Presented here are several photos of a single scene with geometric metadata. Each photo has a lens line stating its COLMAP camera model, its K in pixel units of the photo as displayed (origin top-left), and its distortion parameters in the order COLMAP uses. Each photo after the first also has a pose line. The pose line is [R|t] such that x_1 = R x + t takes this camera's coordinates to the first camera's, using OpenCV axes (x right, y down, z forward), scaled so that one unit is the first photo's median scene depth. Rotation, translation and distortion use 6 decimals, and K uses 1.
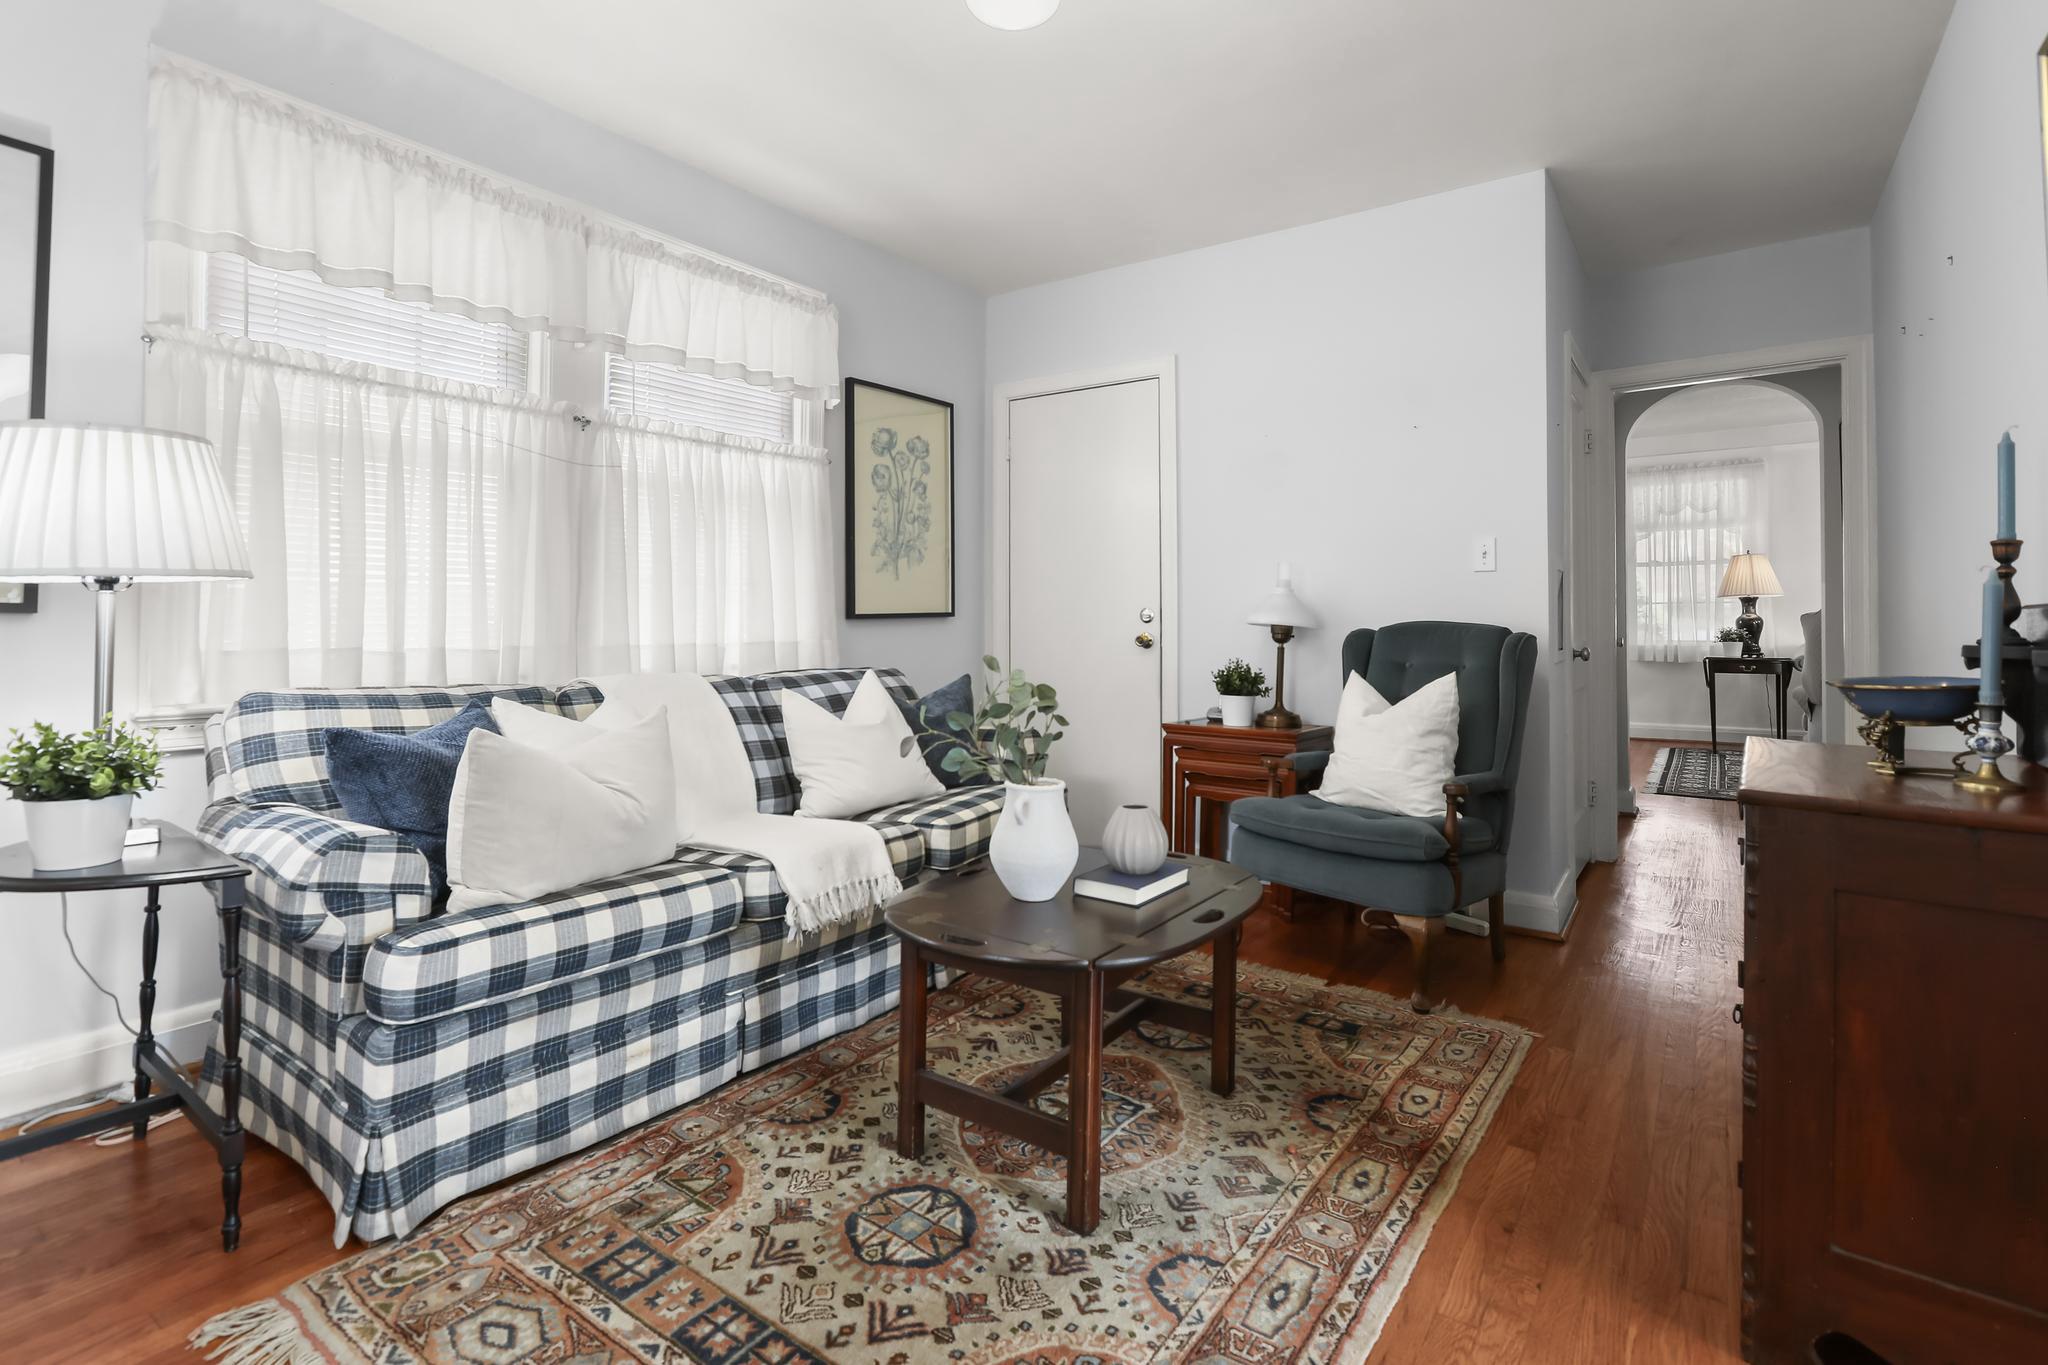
lens RADIAL K [[969.9, 0, 1009.2], [0, 969.9, 603.5], [0, 0, 1]] dist [-0.000611, 0.000776]
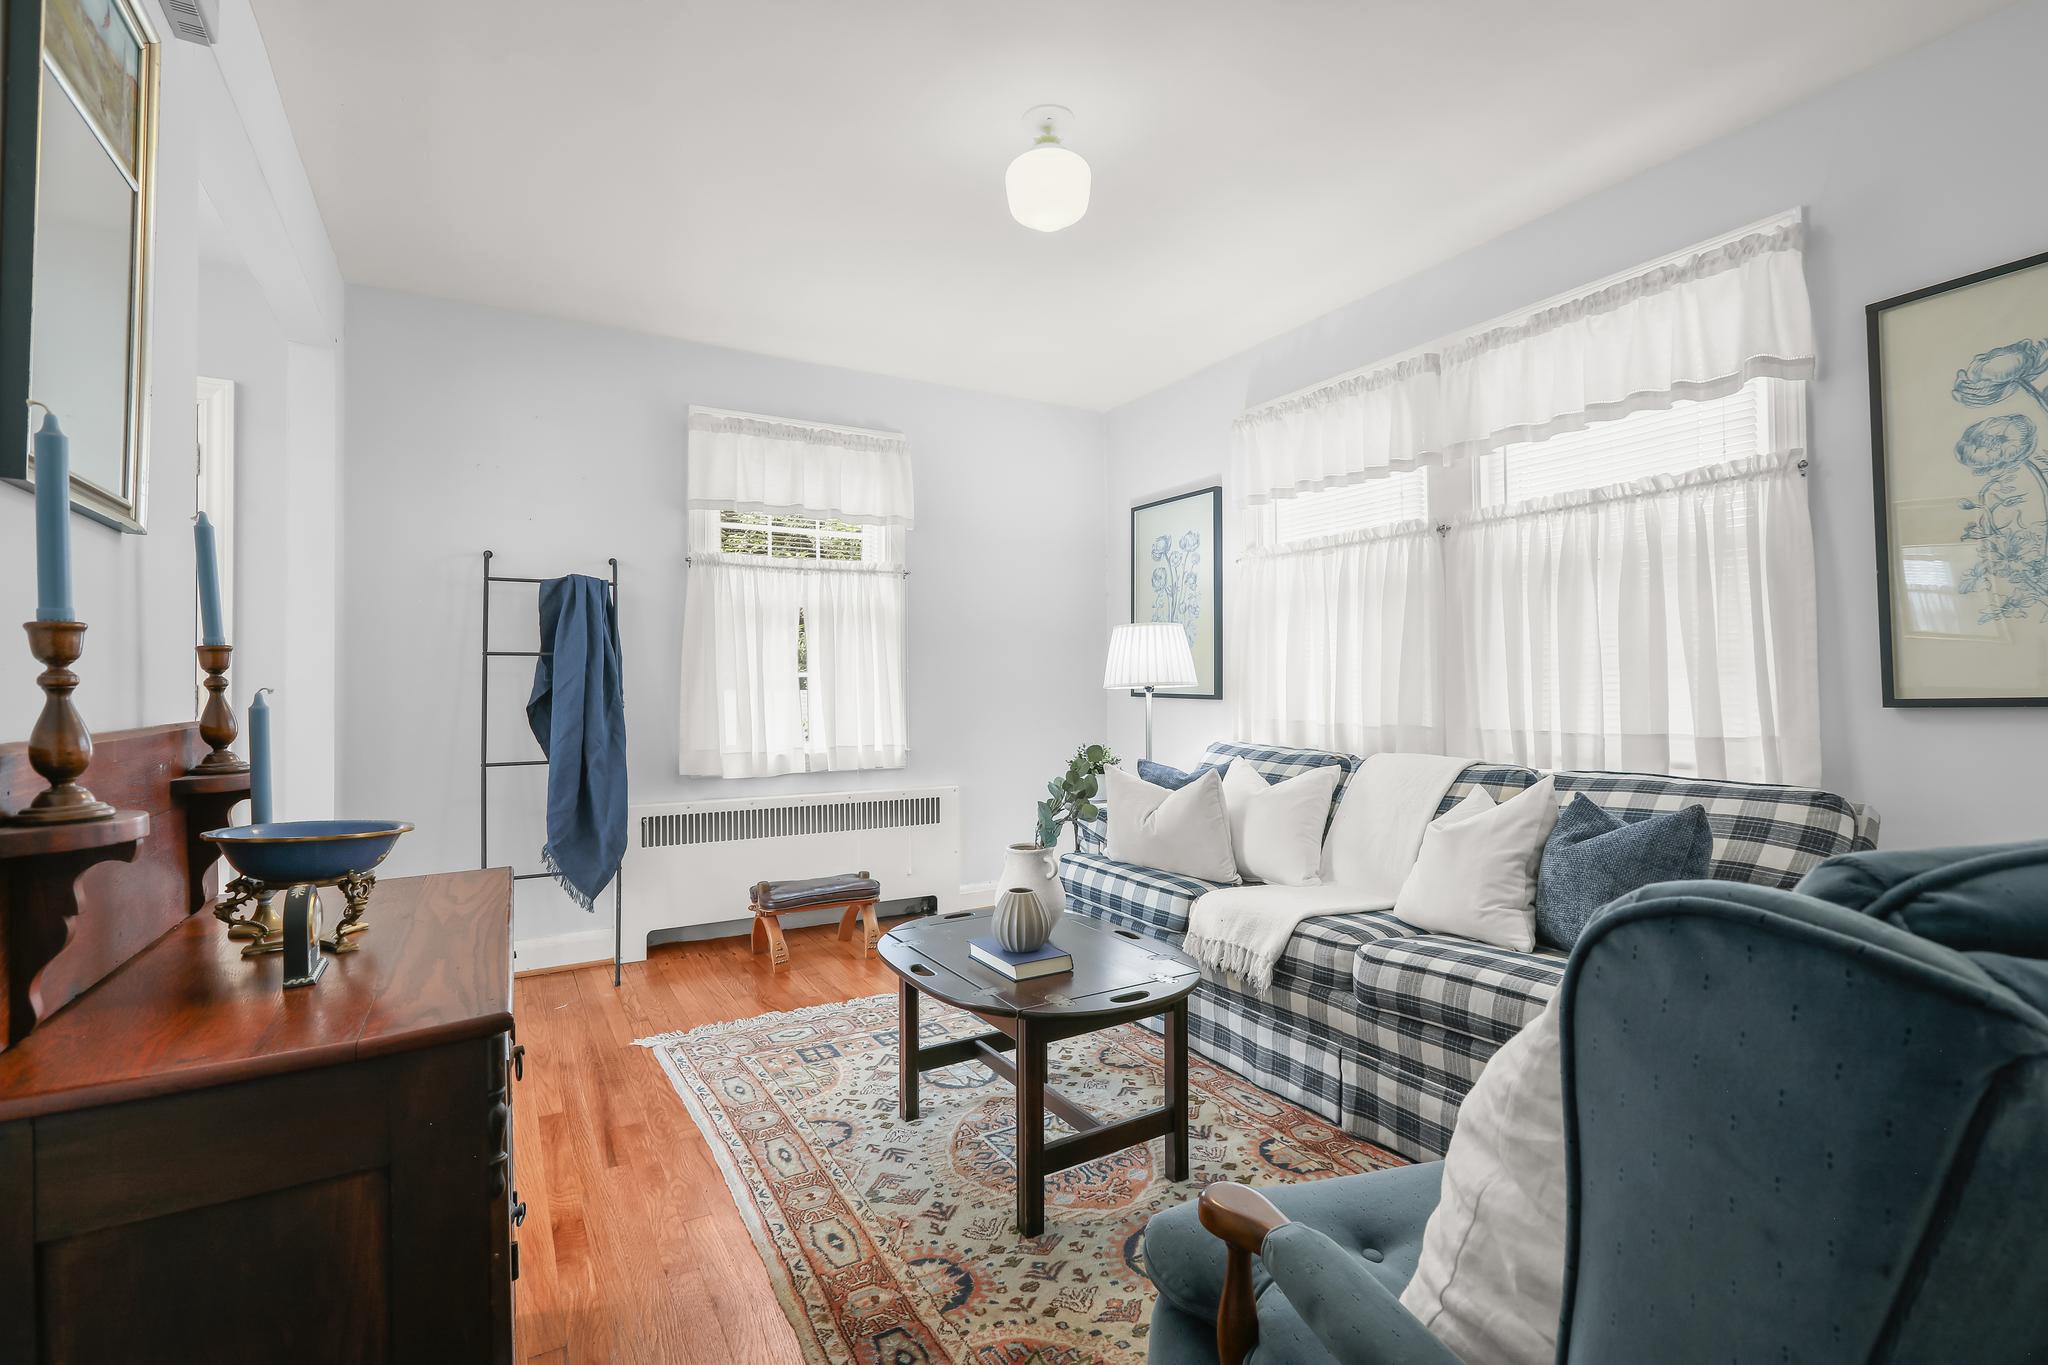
lens RADIAL K [[925.8, 0, 1015.5], [0, 925.8, 637.3], [0, 0, 1]] dist [-0.000019, 0.000106]
pose [[-0.403521, -0.052871, -0.913441, 1.171804], [0.021579, 0.997501, -0.067269, 0.000327], [0.914716, -0.046855, -0.401372, 1.517244]]
